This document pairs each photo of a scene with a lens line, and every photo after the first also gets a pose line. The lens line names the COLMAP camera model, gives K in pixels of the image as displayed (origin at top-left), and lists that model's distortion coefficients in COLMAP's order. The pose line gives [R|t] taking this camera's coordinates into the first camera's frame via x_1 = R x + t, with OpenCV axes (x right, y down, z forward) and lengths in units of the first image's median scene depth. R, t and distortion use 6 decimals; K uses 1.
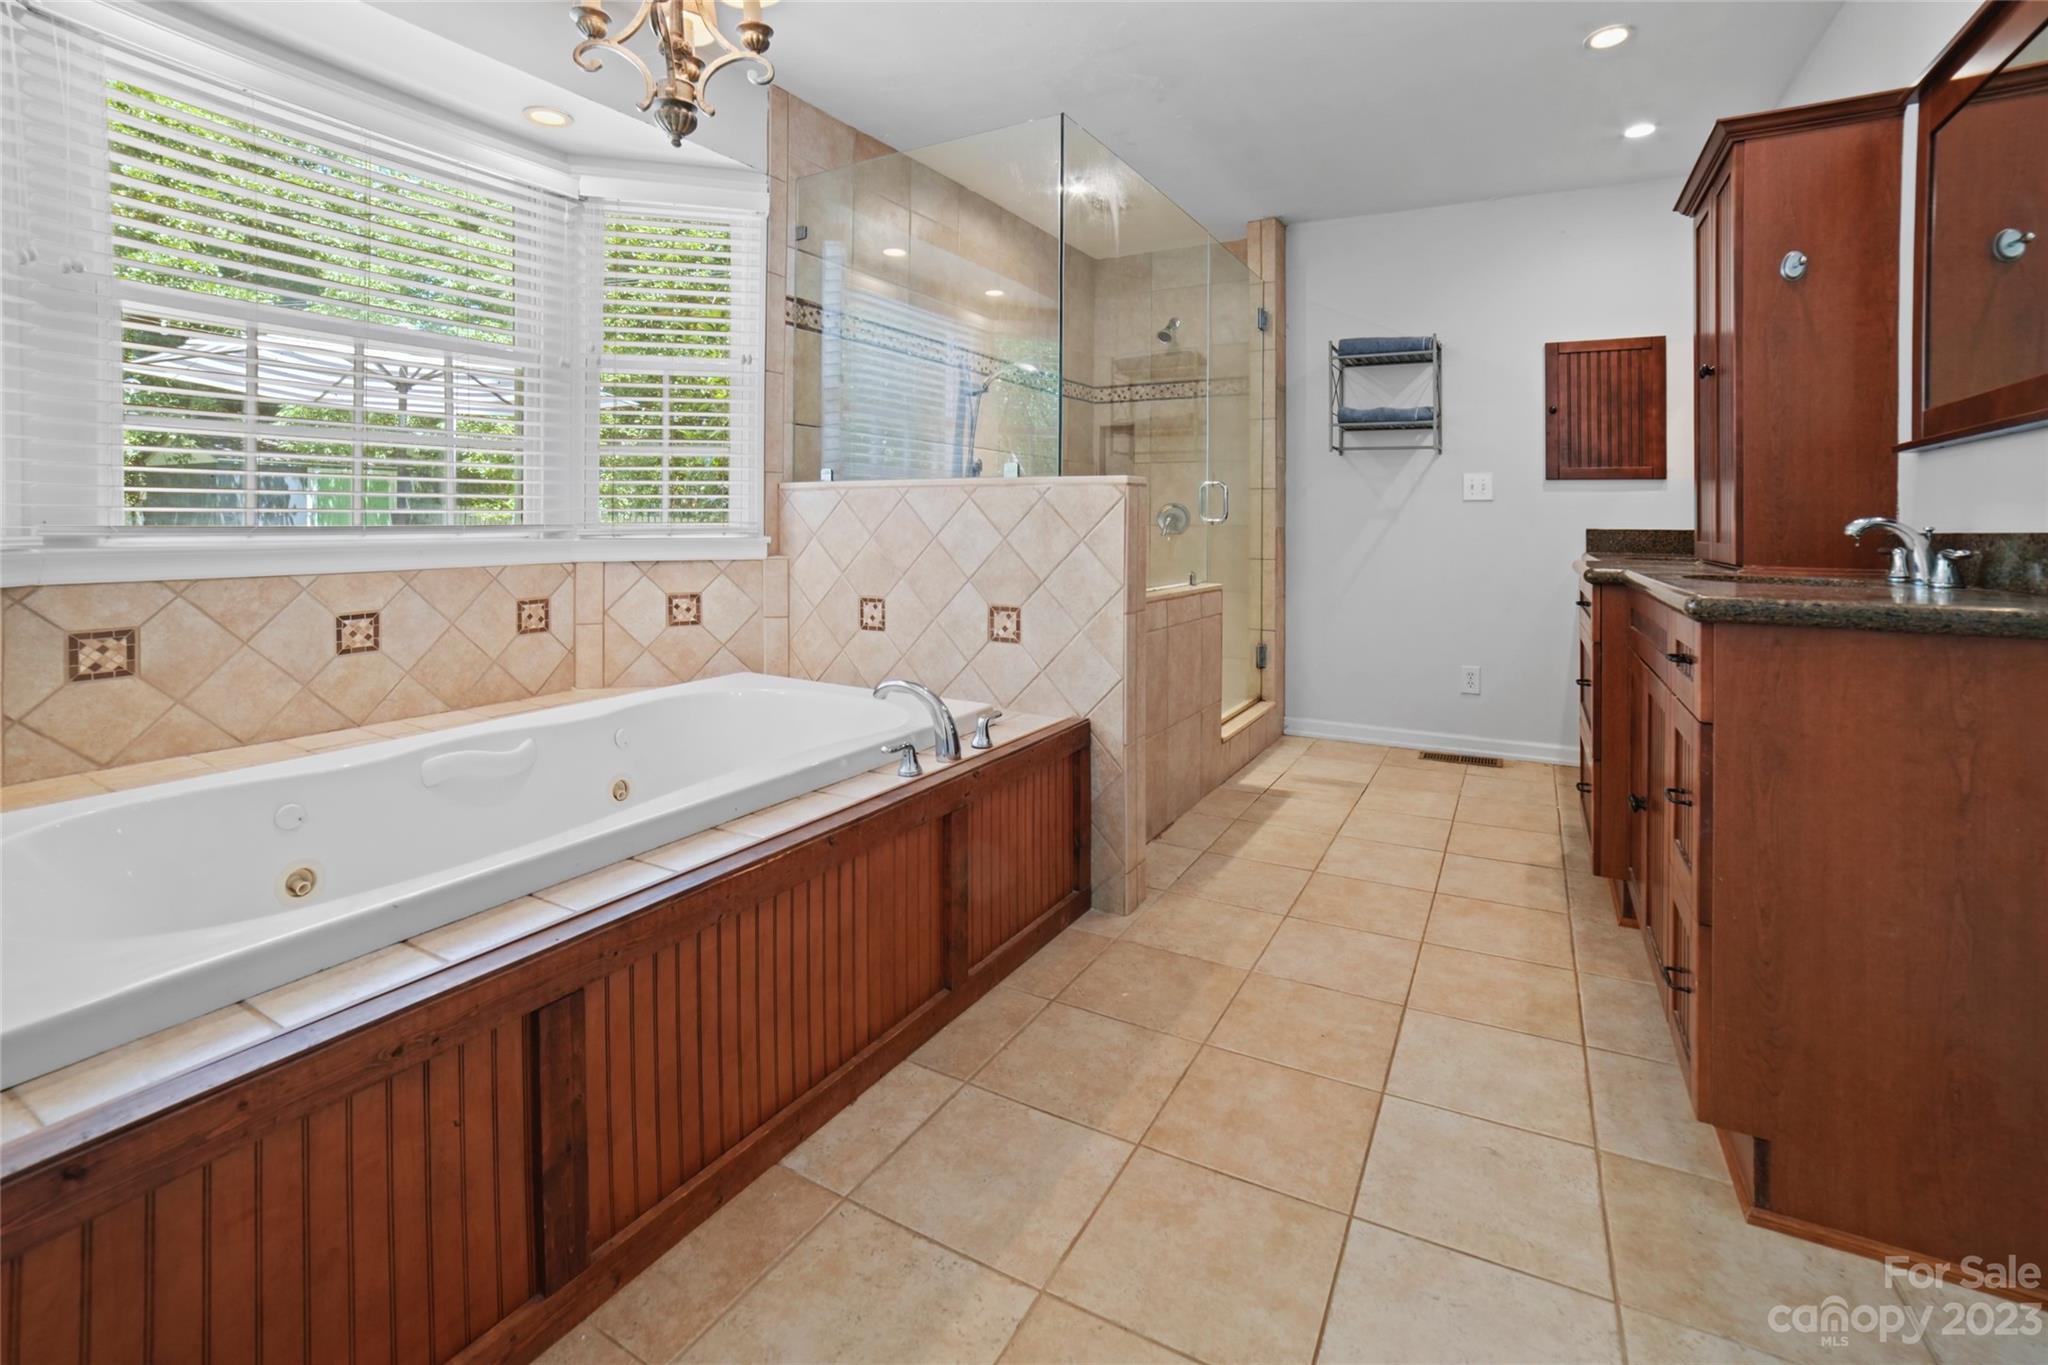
lens RADIAL K [[883.7, 0, 1077.6], [0, 883.7, 578.7], [0, 0, 1]] dist [-0.083495, 0.032580]
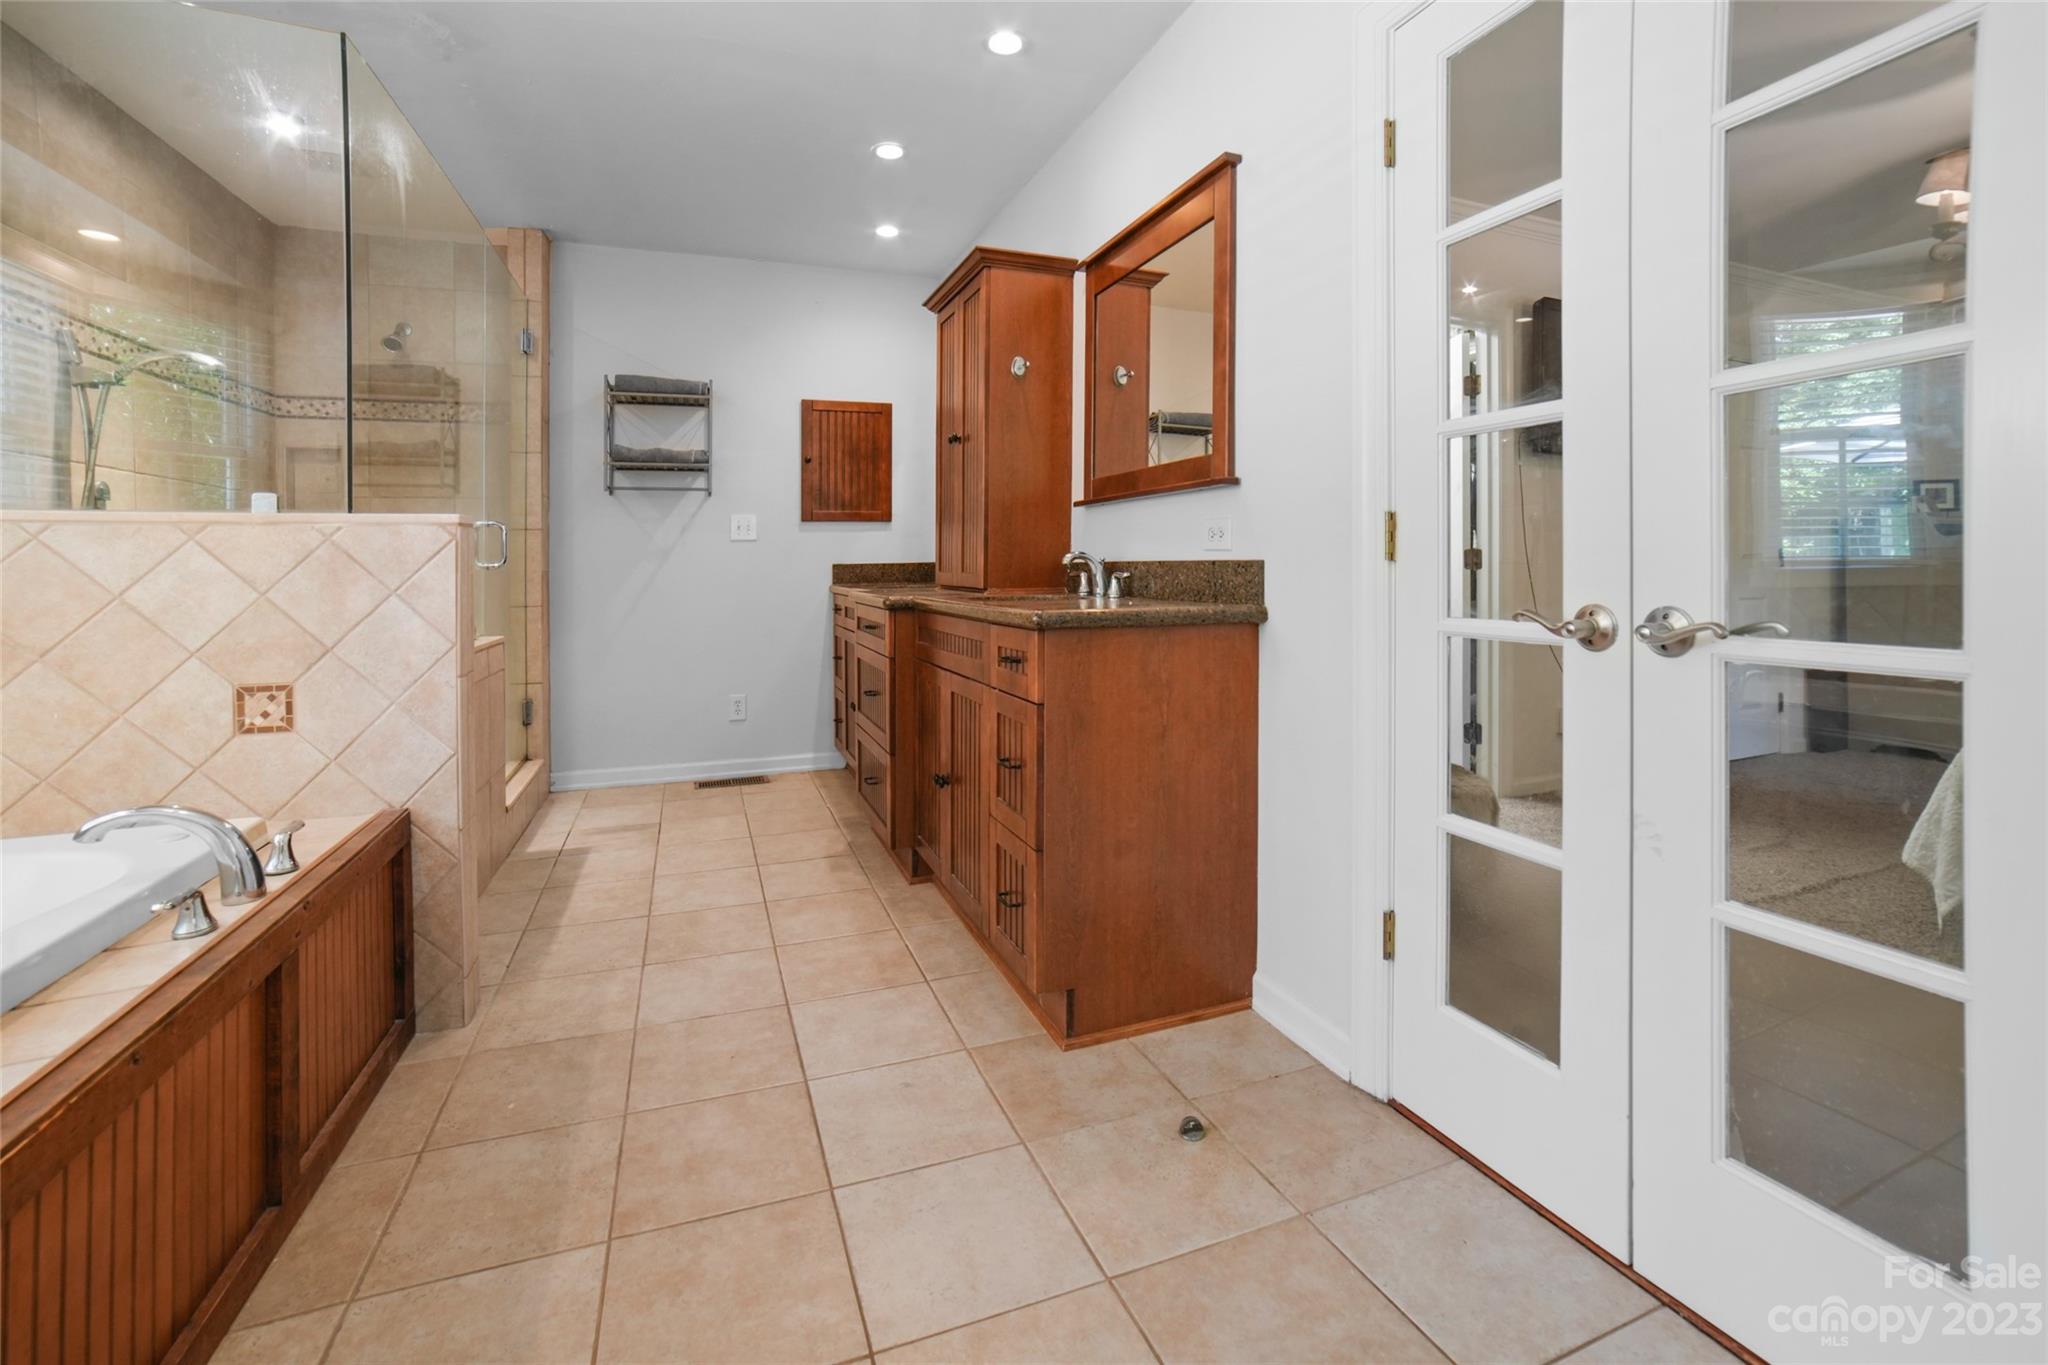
lens RADIAL K [[861.2, 0, 1027.5], [0, 861.2, 654.9], [0, 0, 1]] dist [-0.086723, 0.039463]
pose [[0.672772, -0.093983, 0.733856, -0.138623], [0.060582, 0.995566, 0.071960, -0.004887], [-0.737365, -0.003955, 0.675483, 0.040467]]
